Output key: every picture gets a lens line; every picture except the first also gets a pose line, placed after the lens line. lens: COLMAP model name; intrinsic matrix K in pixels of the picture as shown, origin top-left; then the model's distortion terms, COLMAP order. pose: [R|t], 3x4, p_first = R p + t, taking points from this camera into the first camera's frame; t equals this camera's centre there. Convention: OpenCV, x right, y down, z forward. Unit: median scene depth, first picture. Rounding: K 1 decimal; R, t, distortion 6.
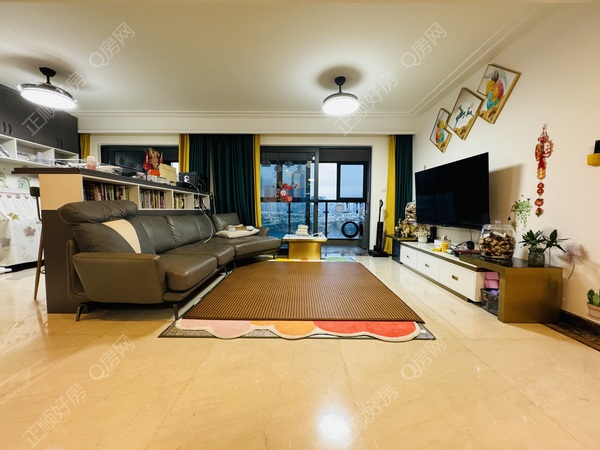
lens RADIAL K [[239.2, 0, 300.2], [0, 239.2, 224.1], [0, 0, 1]] dist [-0.011104, -0.000021]
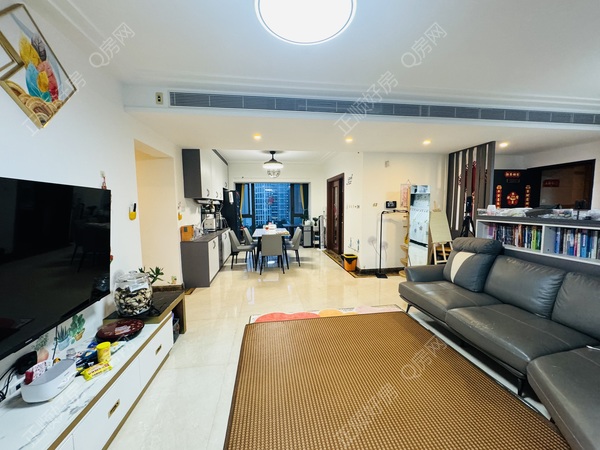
lens RADIAL K [[239.2, 0, 299.6], [0, 239.2, 223.8], [0, 0, 1]] dist [-0.011104, -0.000021]
pose [[-0.989926, 0.011388, -0.141127, 0.170627], [-0.007938, 0.990728, 0.135625, -0.170077], [0.141363, 0.135379, -0.980657, 1.033157]]
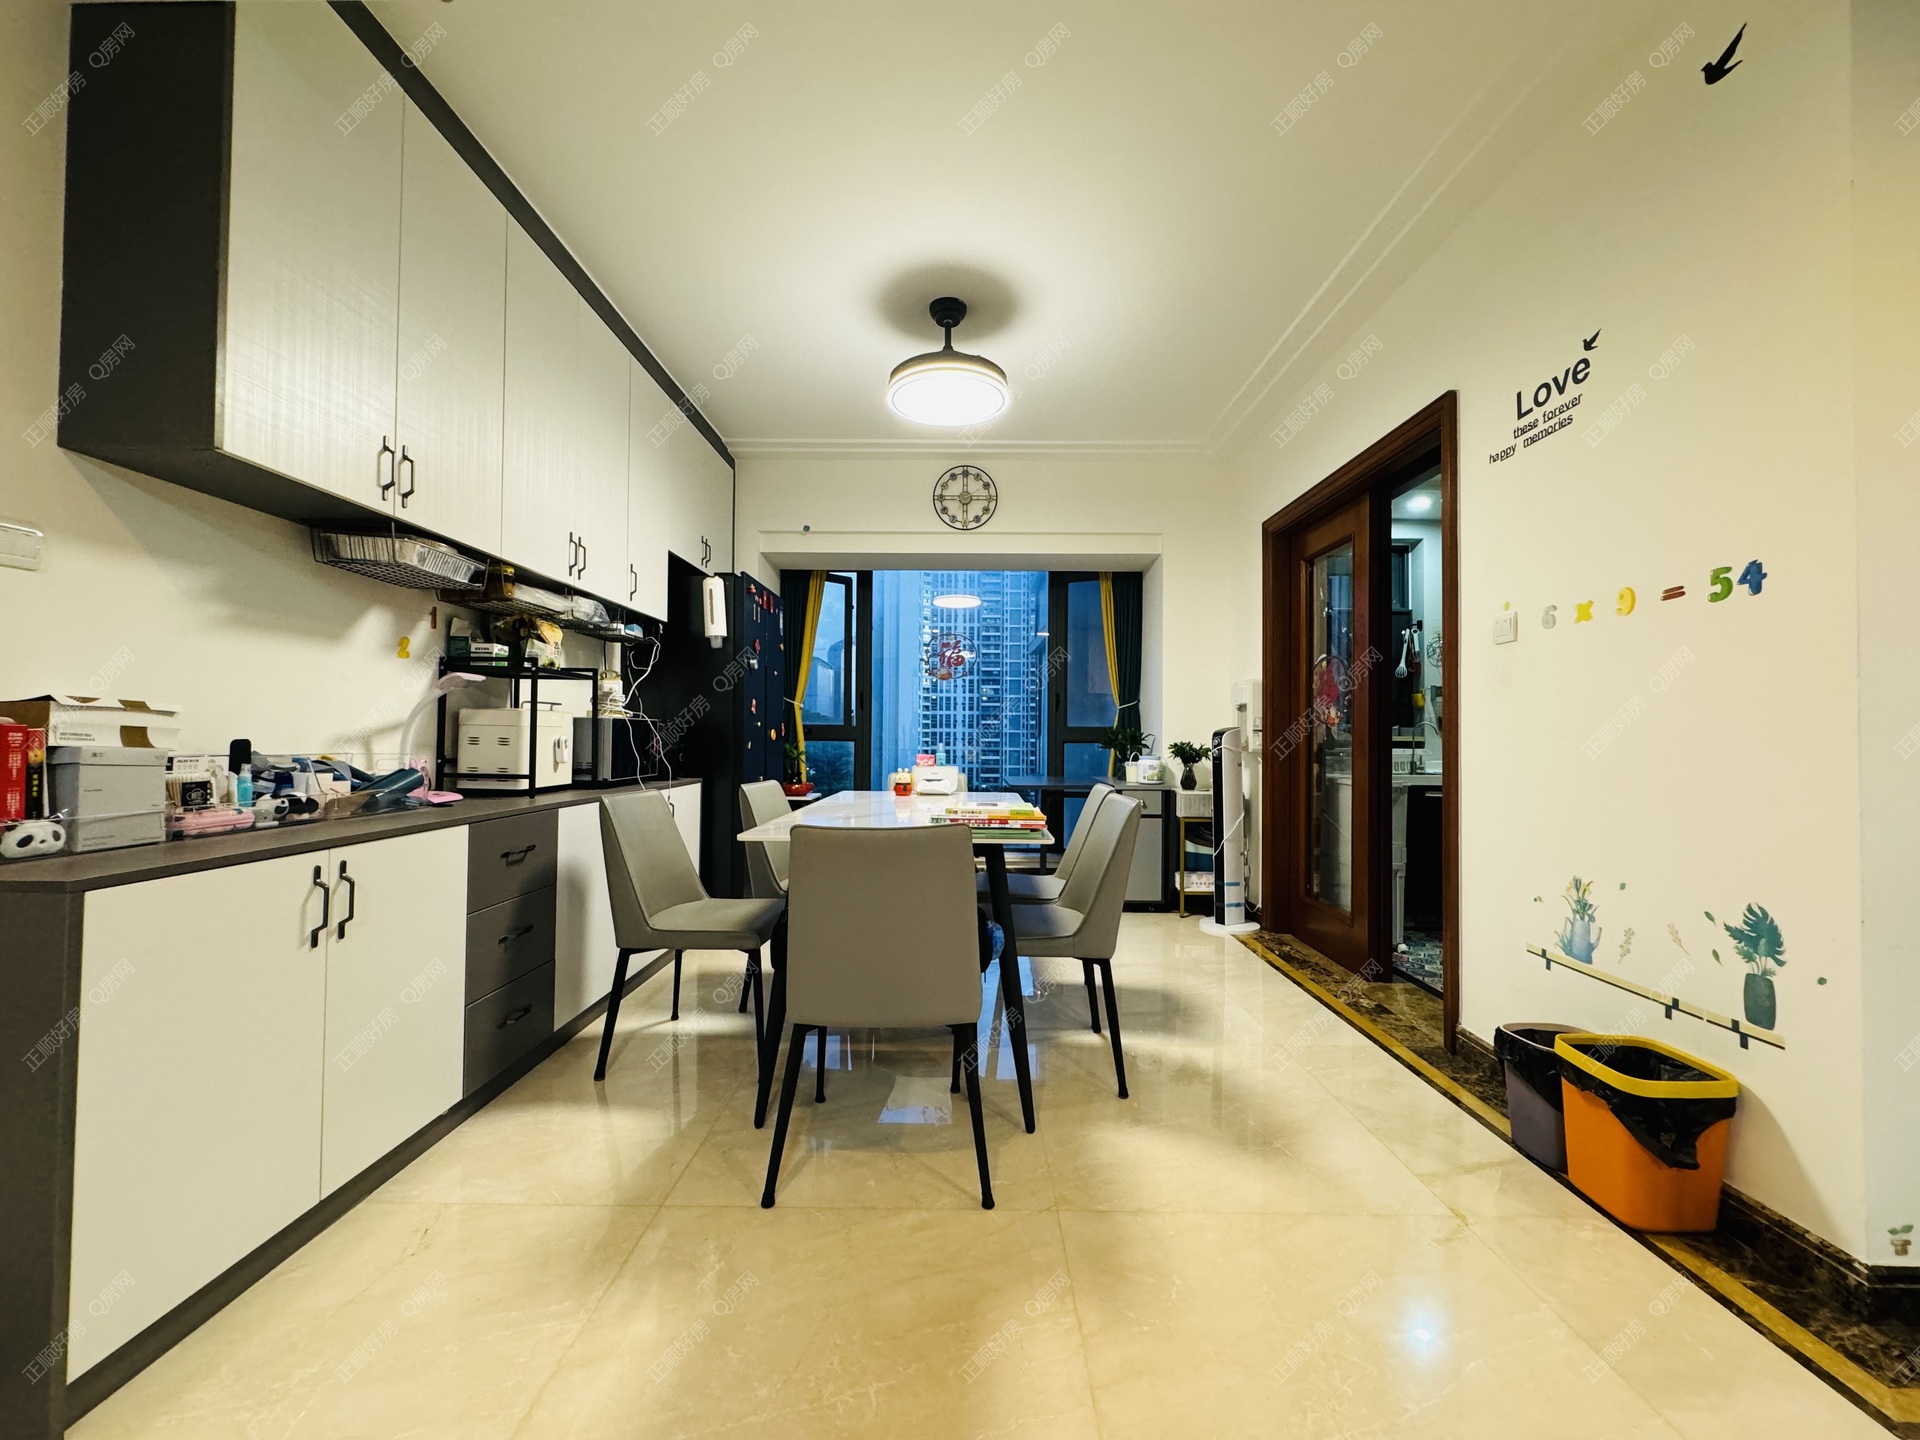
lens RADIAL K [[765.3, 0, 947.4], [0, 765.3, 727.1], [0, 0, 1]] dist [-0.011104, -0.000021]
pose [[-0.999623, -0.018285, 0.020464, 0.105044], [-0.017319, 0.998771, 0.046430, -0.039141], [-0.021288, 0.046059, -0.998712, 0.328400]]
